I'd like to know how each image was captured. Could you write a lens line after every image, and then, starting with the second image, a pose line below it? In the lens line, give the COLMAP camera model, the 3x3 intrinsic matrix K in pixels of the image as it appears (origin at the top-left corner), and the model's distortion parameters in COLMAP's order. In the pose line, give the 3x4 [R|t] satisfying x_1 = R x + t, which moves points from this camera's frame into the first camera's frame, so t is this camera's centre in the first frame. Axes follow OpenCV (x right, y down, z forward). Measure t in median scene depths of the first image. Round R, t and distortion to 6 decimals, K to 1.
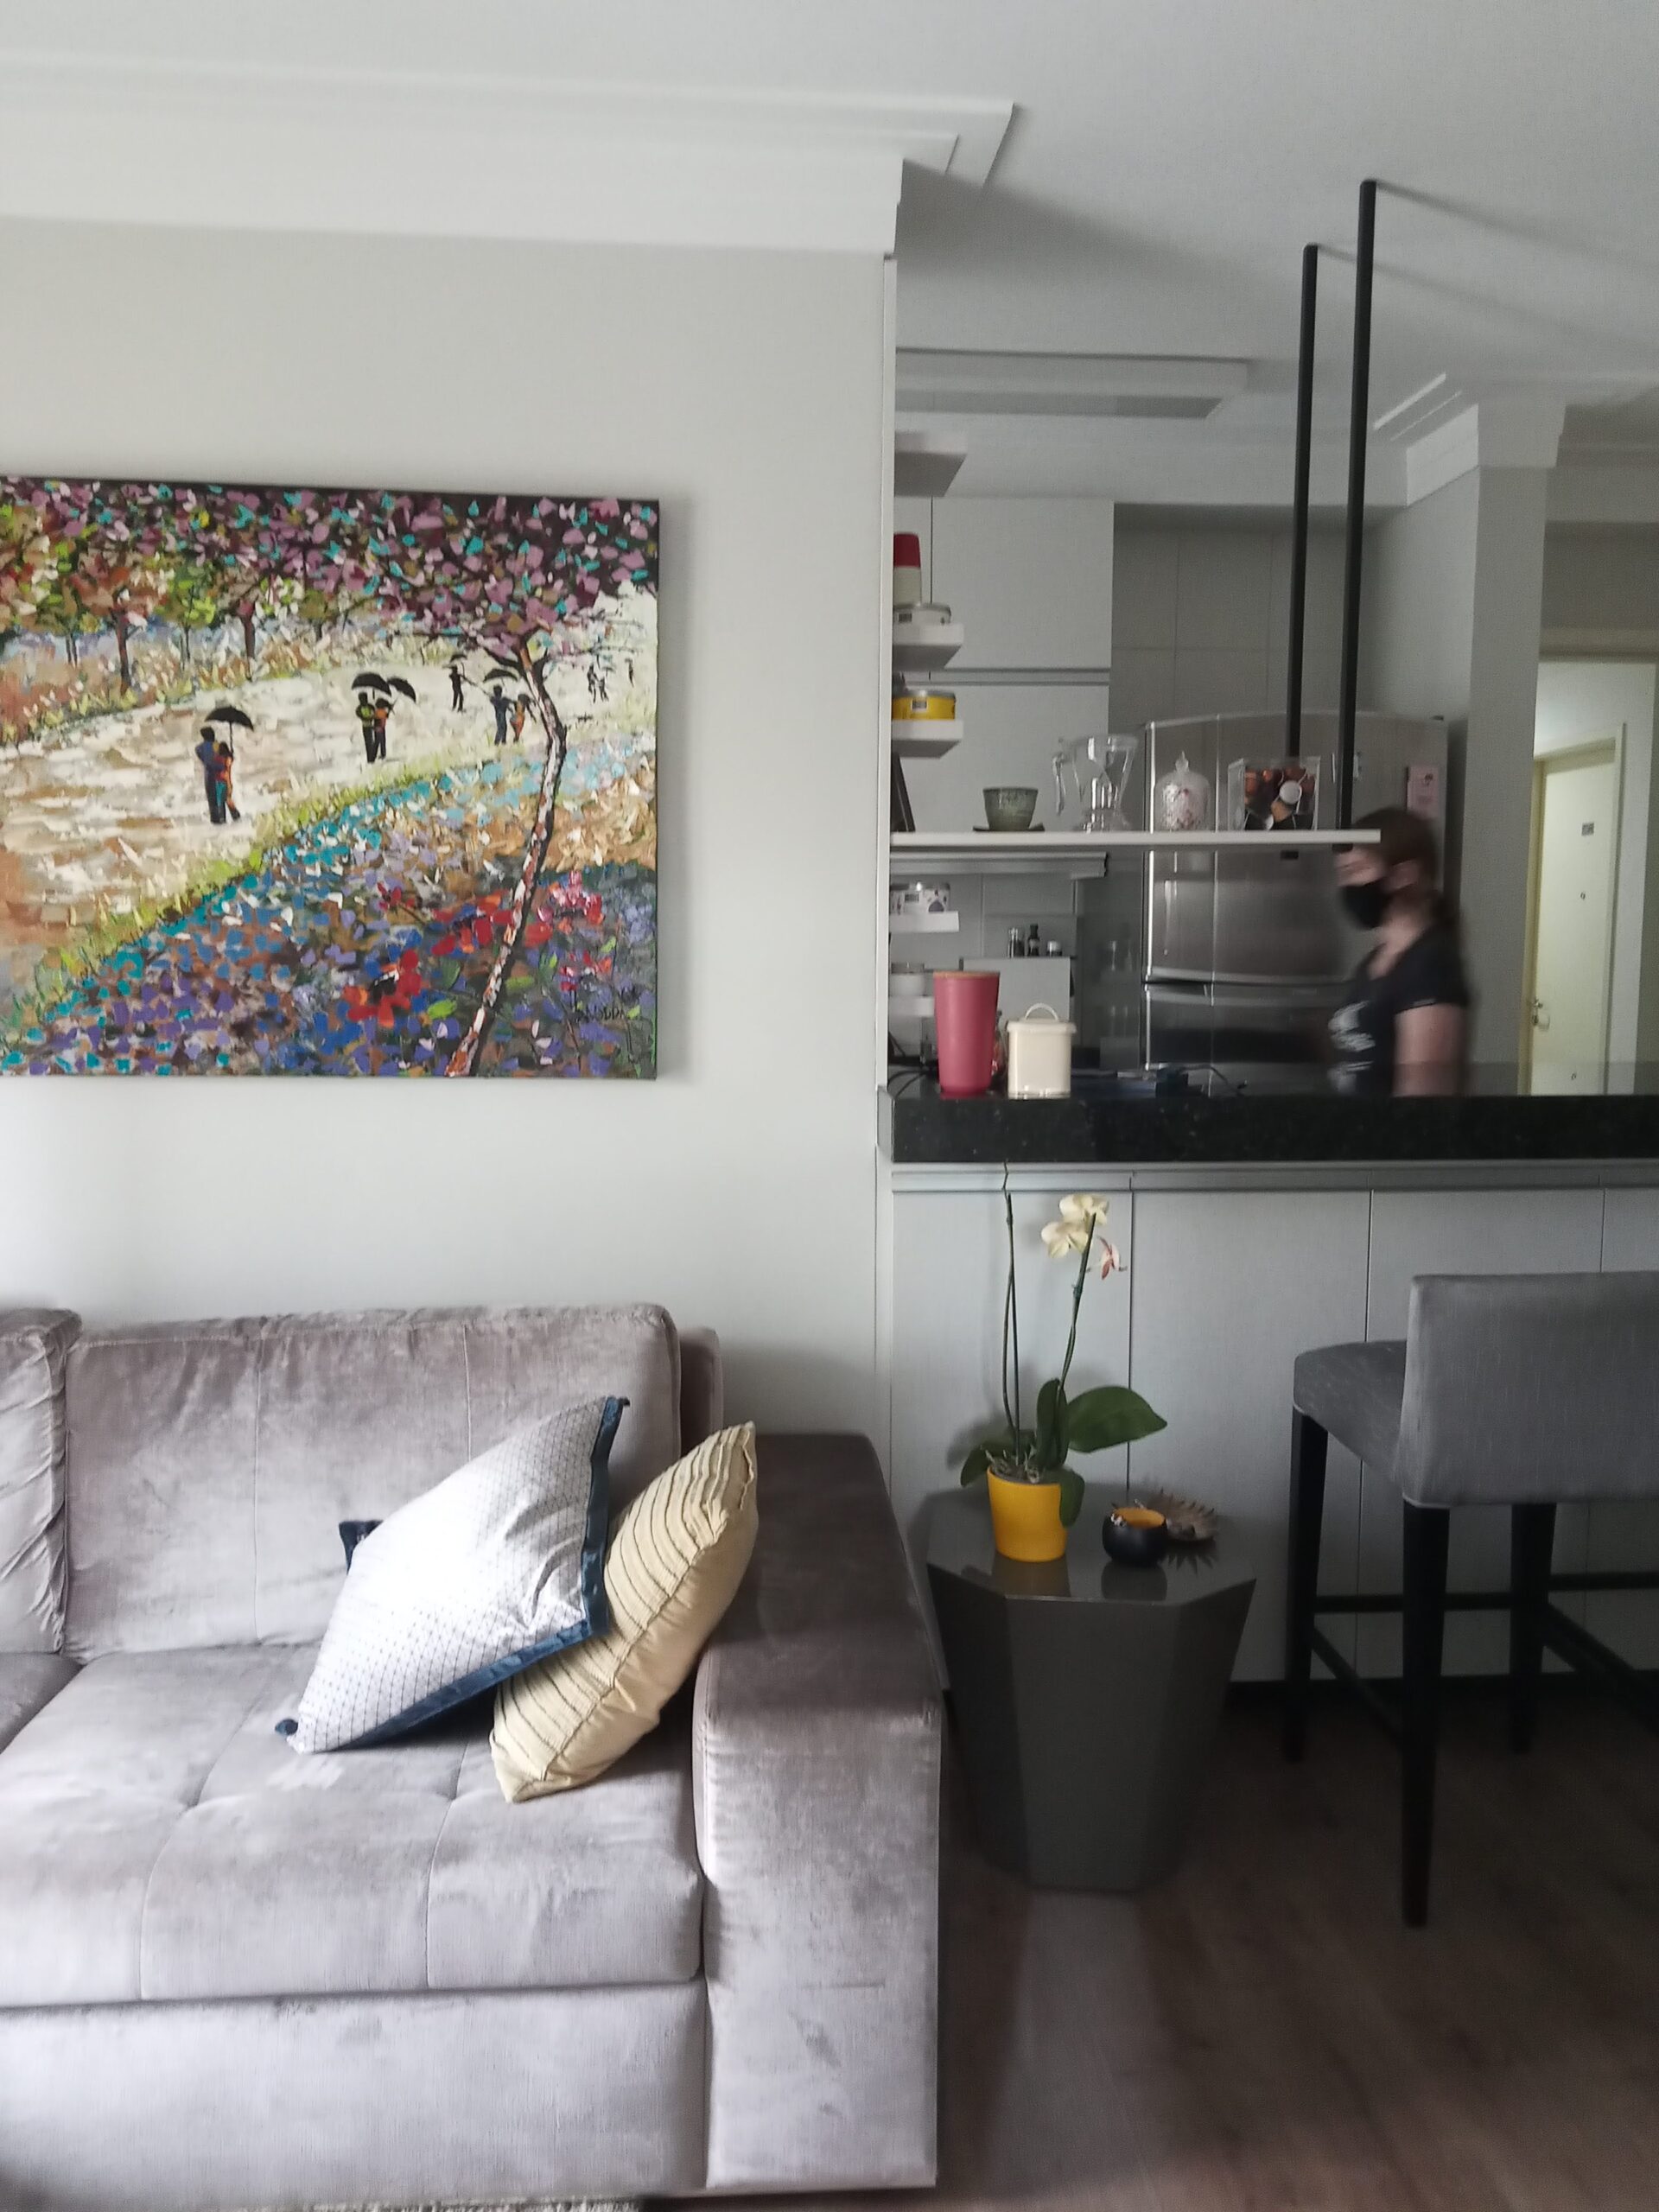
lens RADIAL K [[1645.3, 0, 822.4], [0, 1645.3, 1108.1], [0, 0, 1]] dist [0.038591, -0.011437]
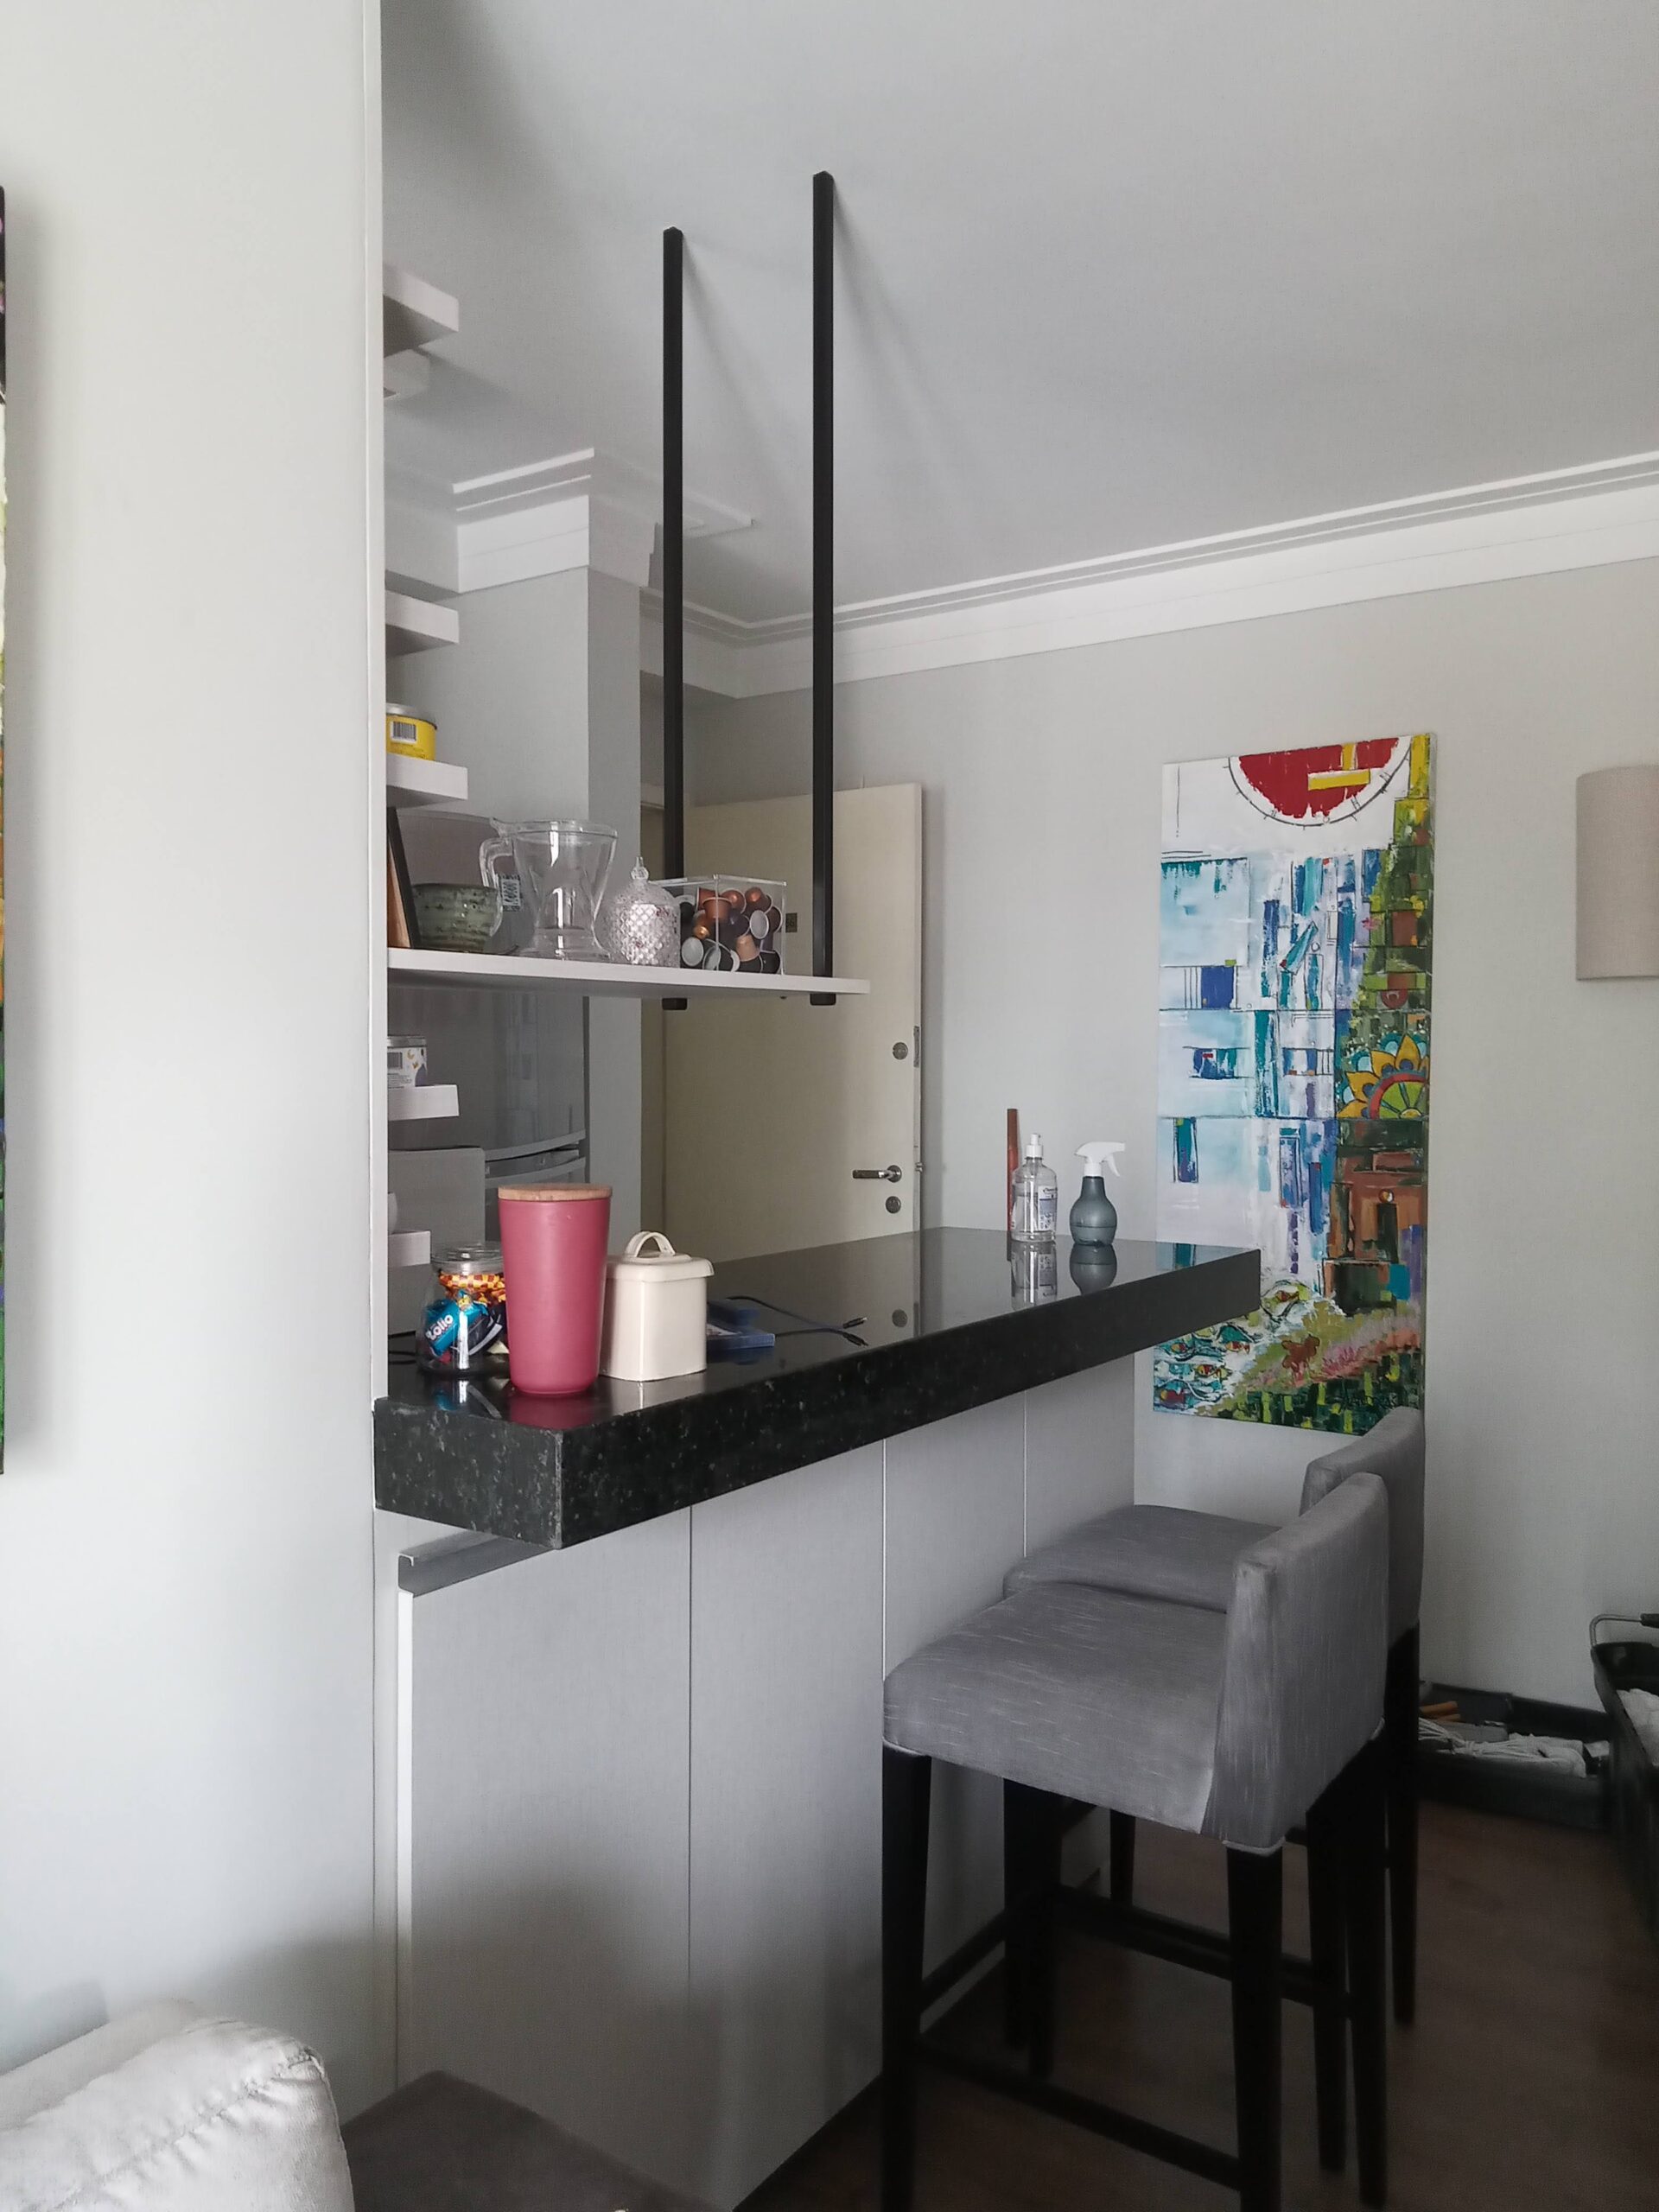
lens RADIAL K [[1645.3, 0, 822.4], [0, 1645.3, 1108.1], [0, 0, 1]] dist [0.038591, -0.011437]
pose [[0.614187, -0.019610, 0.788917, -0.308264], [0.073297, 0.996787, -0.032285, -0.081472], [-0.785750, 0.077654, 0.613651, 0.528565]]
